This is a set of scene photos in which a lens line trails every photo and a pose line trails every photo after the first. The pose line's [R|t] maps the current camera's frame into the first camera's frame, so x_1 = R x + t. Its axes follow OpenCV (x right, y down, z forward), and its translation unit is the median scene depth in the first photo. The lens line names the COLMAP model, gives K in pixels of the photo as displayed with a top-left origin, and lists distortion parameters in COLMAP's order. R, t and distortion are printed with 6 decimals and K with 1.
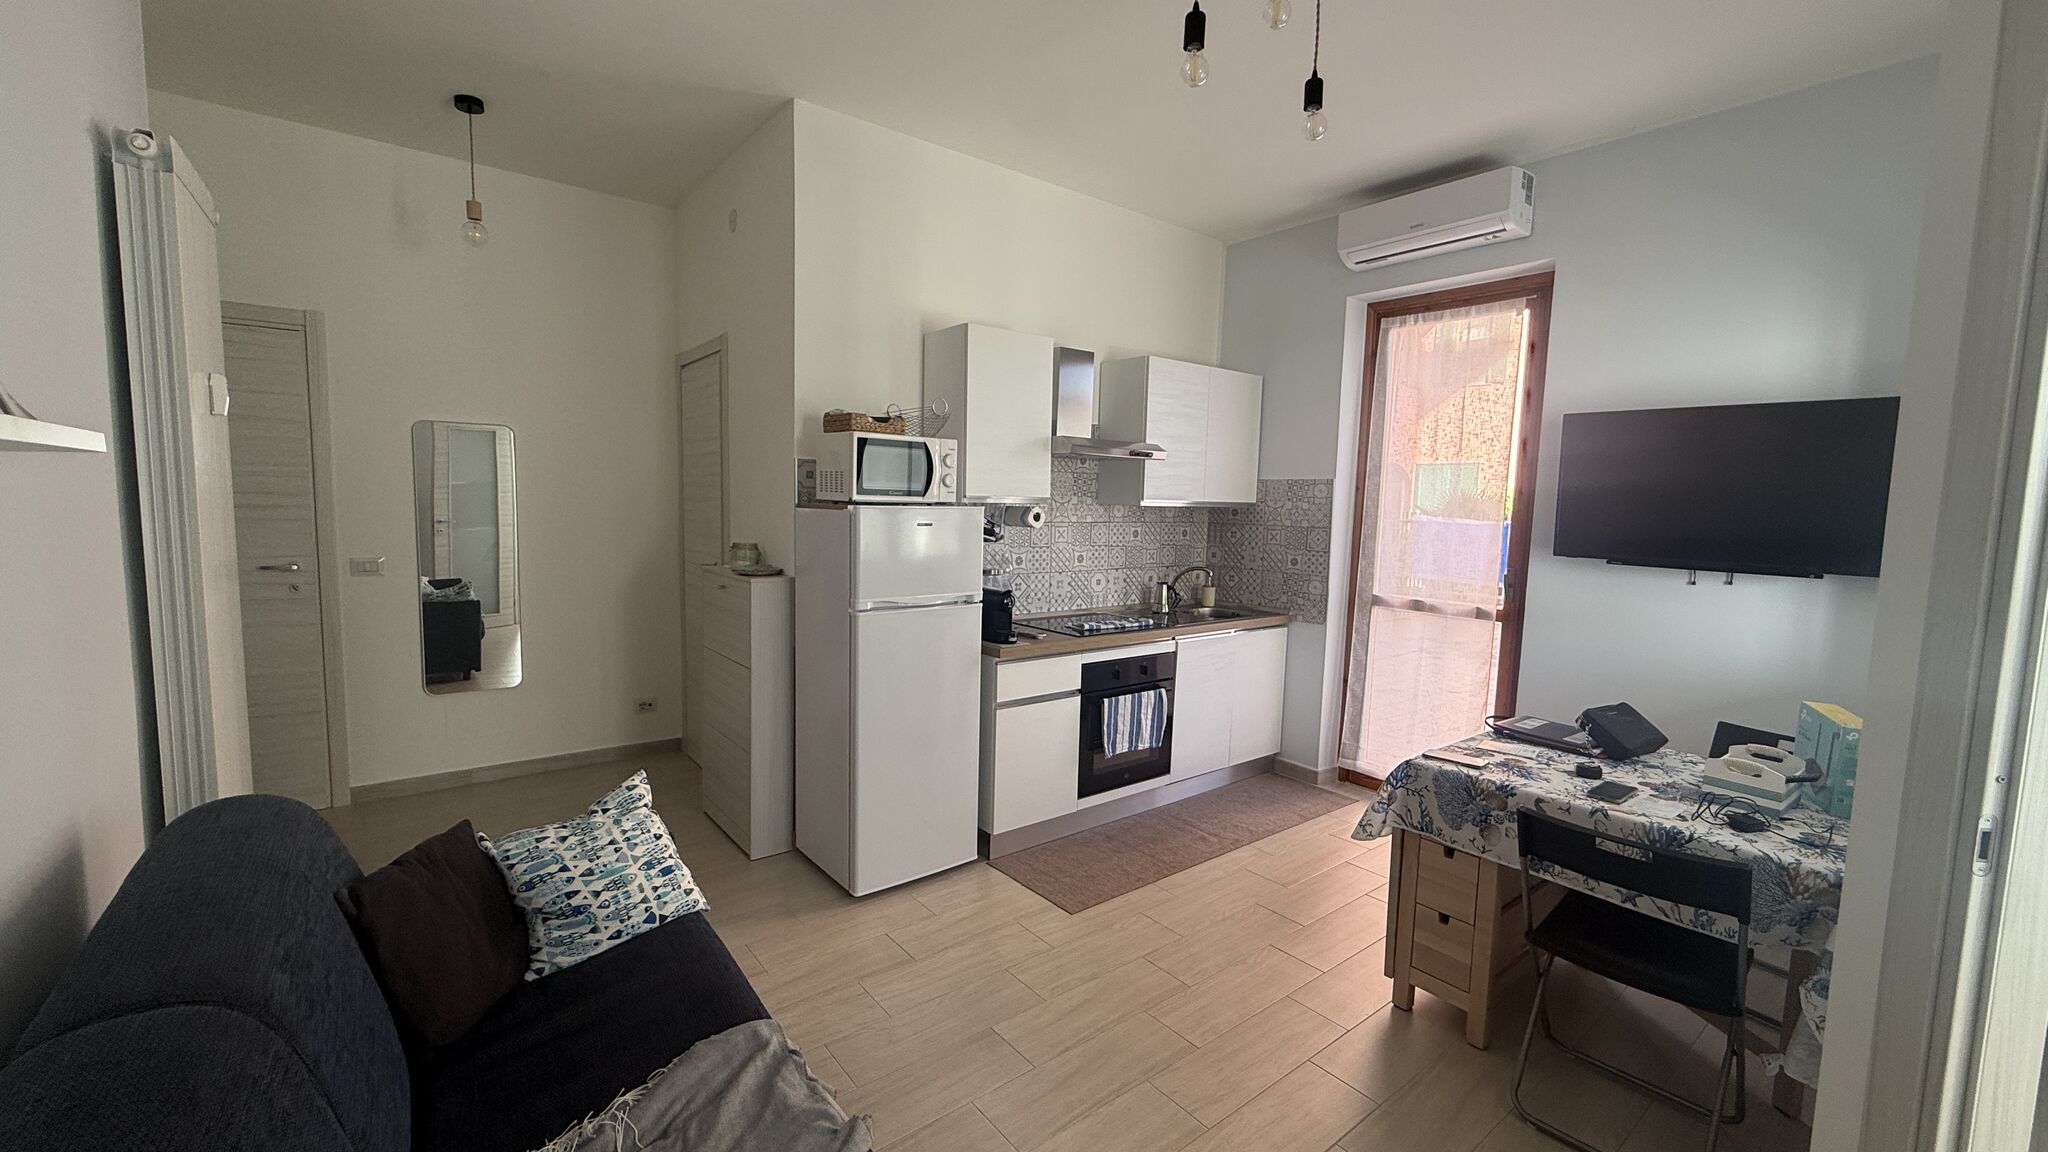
lens RADIAL K [[816.1, 0, 1020.2], [0, 816.1, 576.2], [0, 0, 1]] dist [-0.003614, 0.000200]
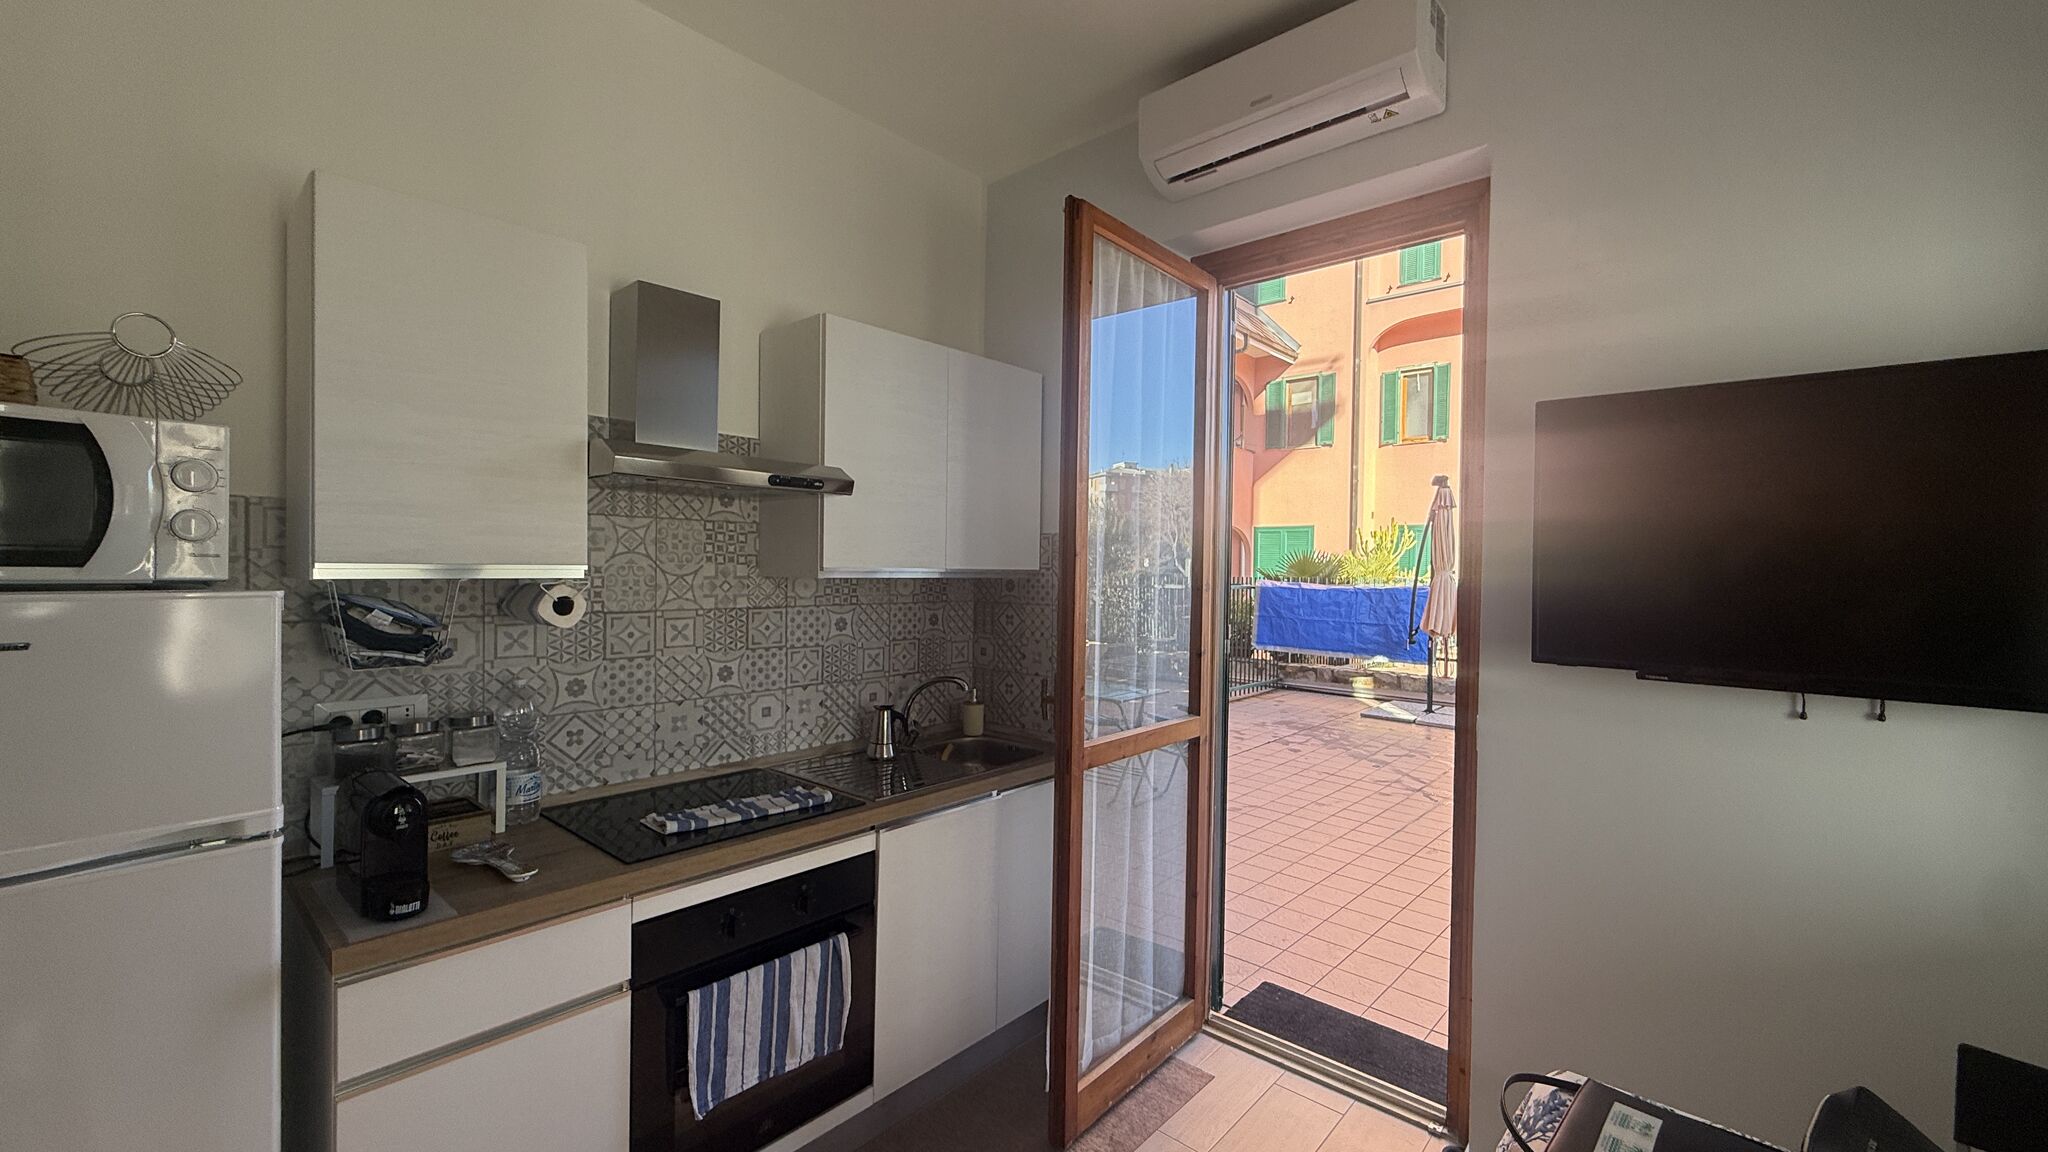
lens RADIAL K [[816.1, 0, 1026.6], [0, 816.1, 574.2], [0, 0, 1]] dist [-0.003614, 0.000200]
pose [[0.983979, -0.012080, 0.177872, 0.227228], [0.027075, 0.996255, -0.082118, -0.048062], [-0.176214, 0.085618, 0.980621, 0.518358]]
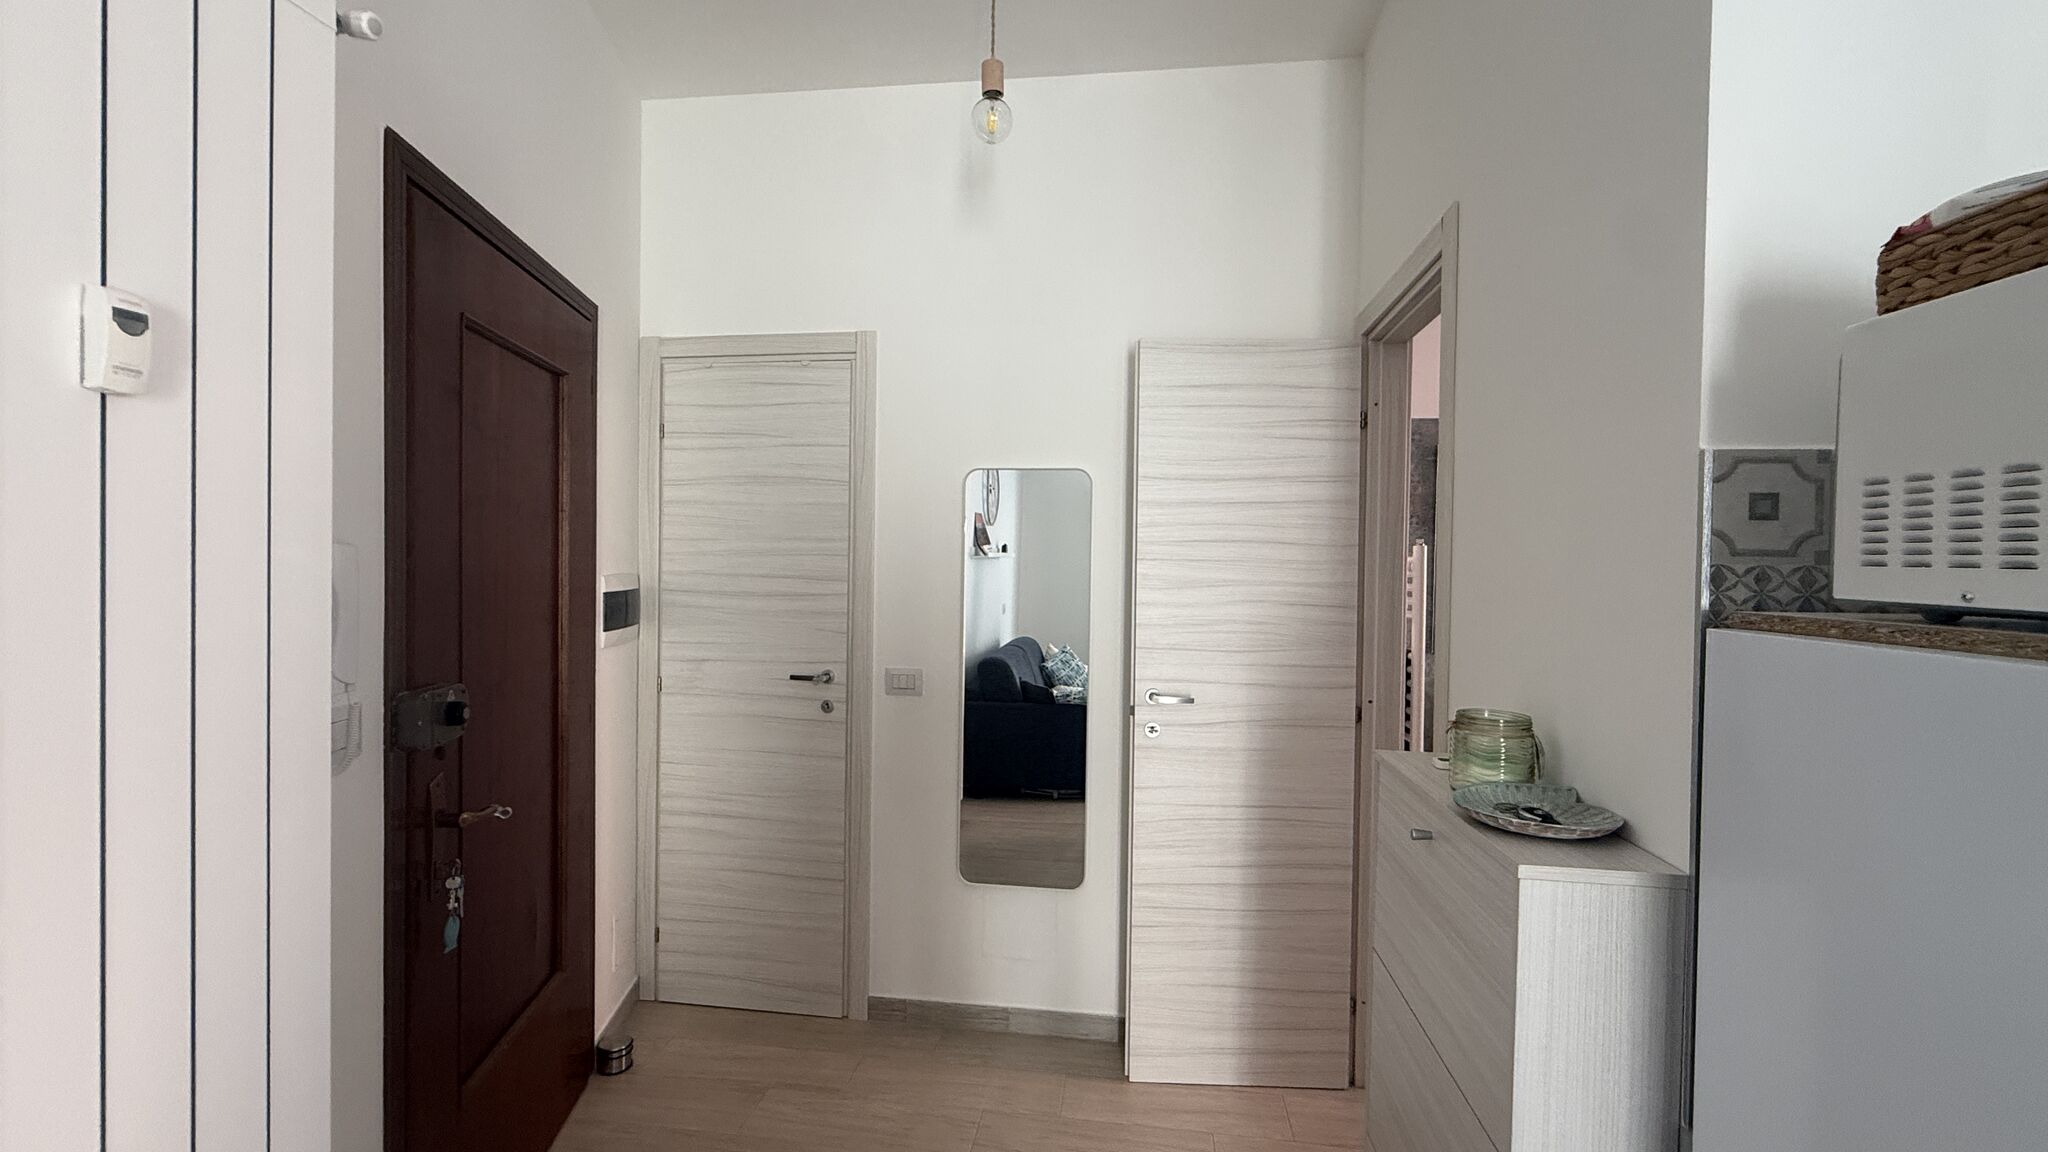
lens RADIAL K [[862.7, 0, 1027.0], [0, 862.7, 576.5], [0, 0, 1]] dist [-0.003430, 0.000691]
pose [[0.698802, -0.003896, -0.715305, -0.221628], [-0.065260, 0.995468, -0.069175, -0.064097], [0.712332, 0.095020, 0.695380, 0.618678]]
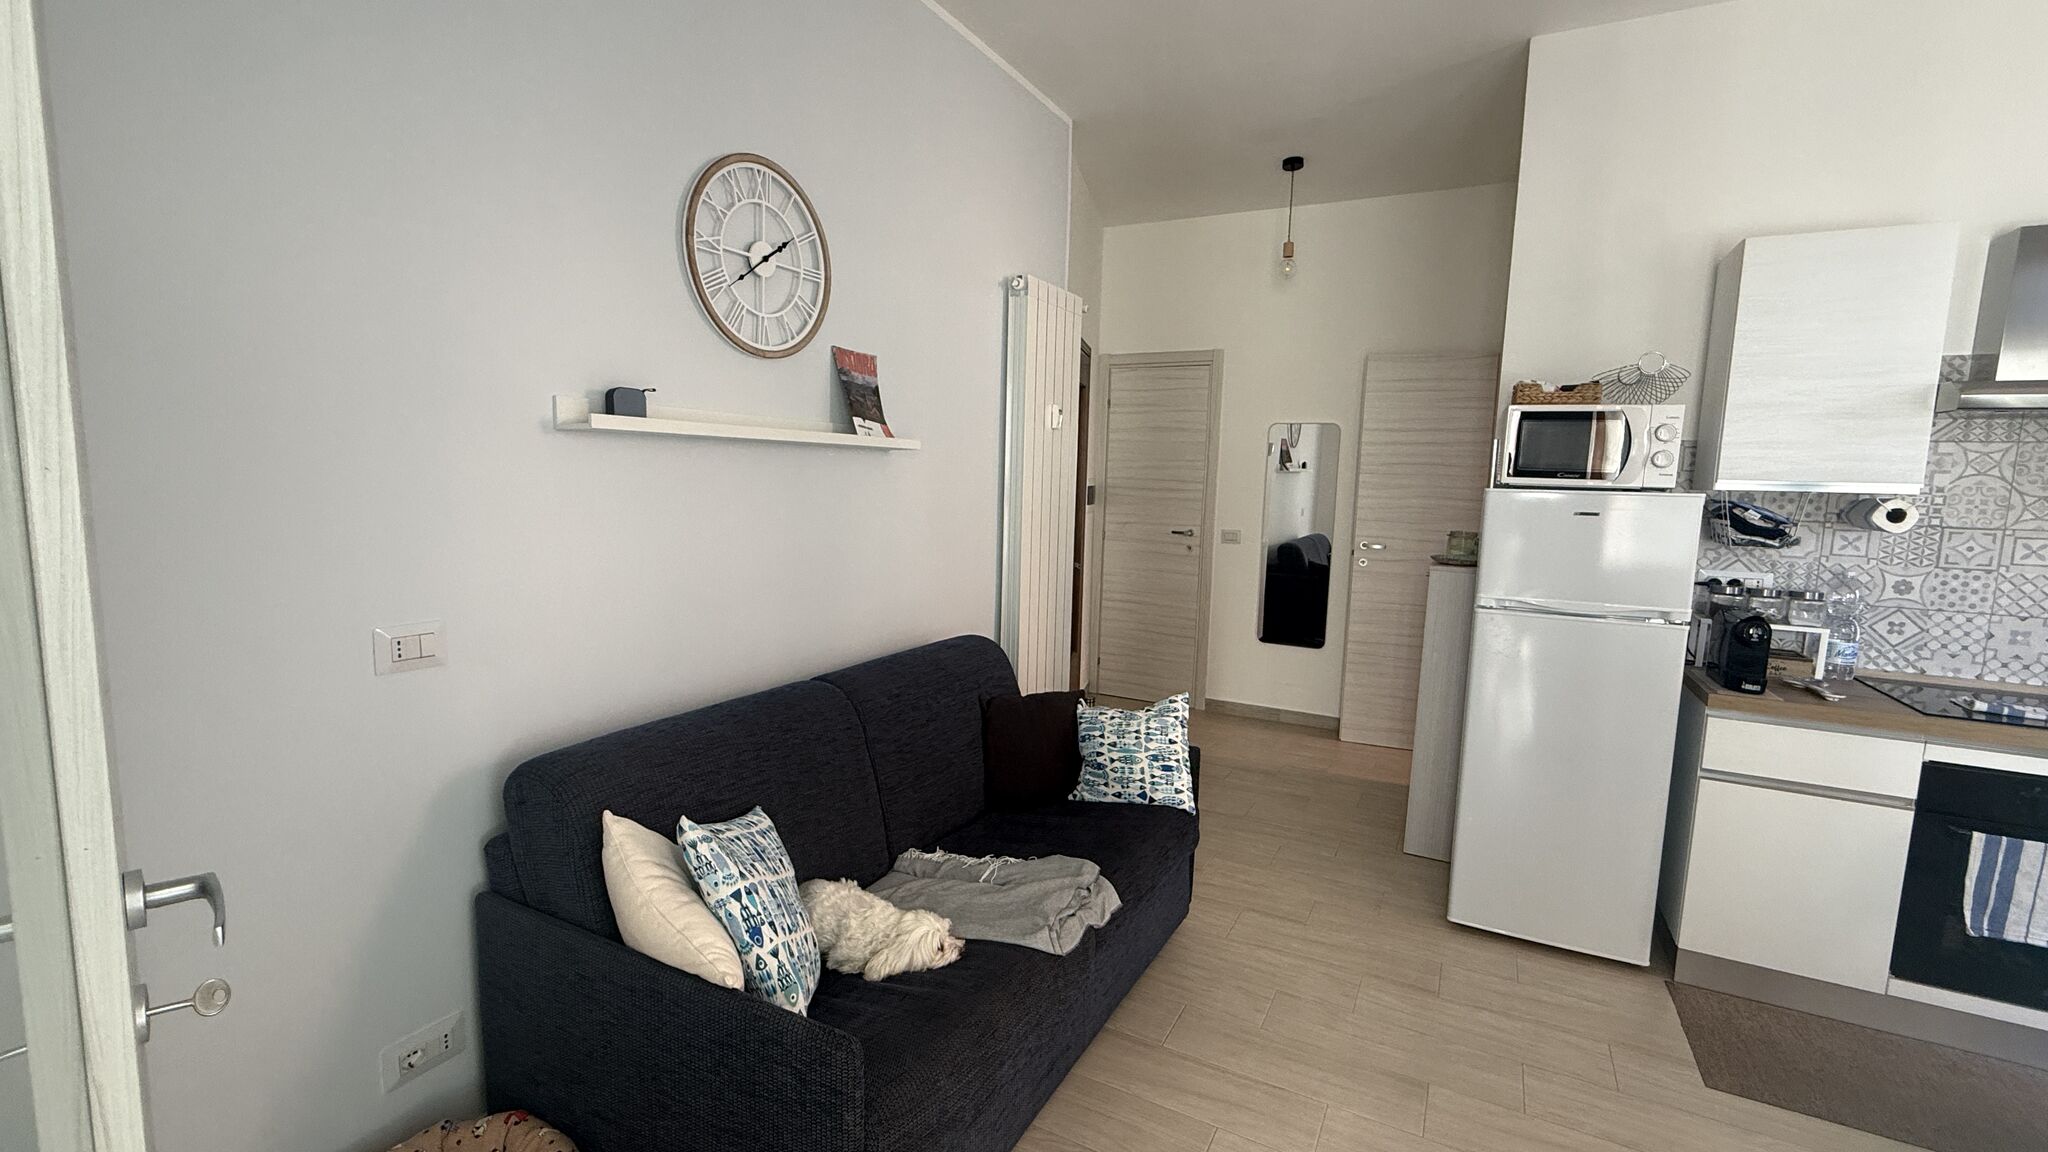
lens RADIAL K [[862.7, 0, 1024.4], [0, 862.7, 578.5], [0, 0, 1]] dist [-0.003430, 0.000691]
pose [[0.404497, 0.098786, -0.909189, 0.391609], [-0.103889, 0.992677, 0.061637, 0.005091], [0.908620, 0.069522, 0.411797, 0.131646]]
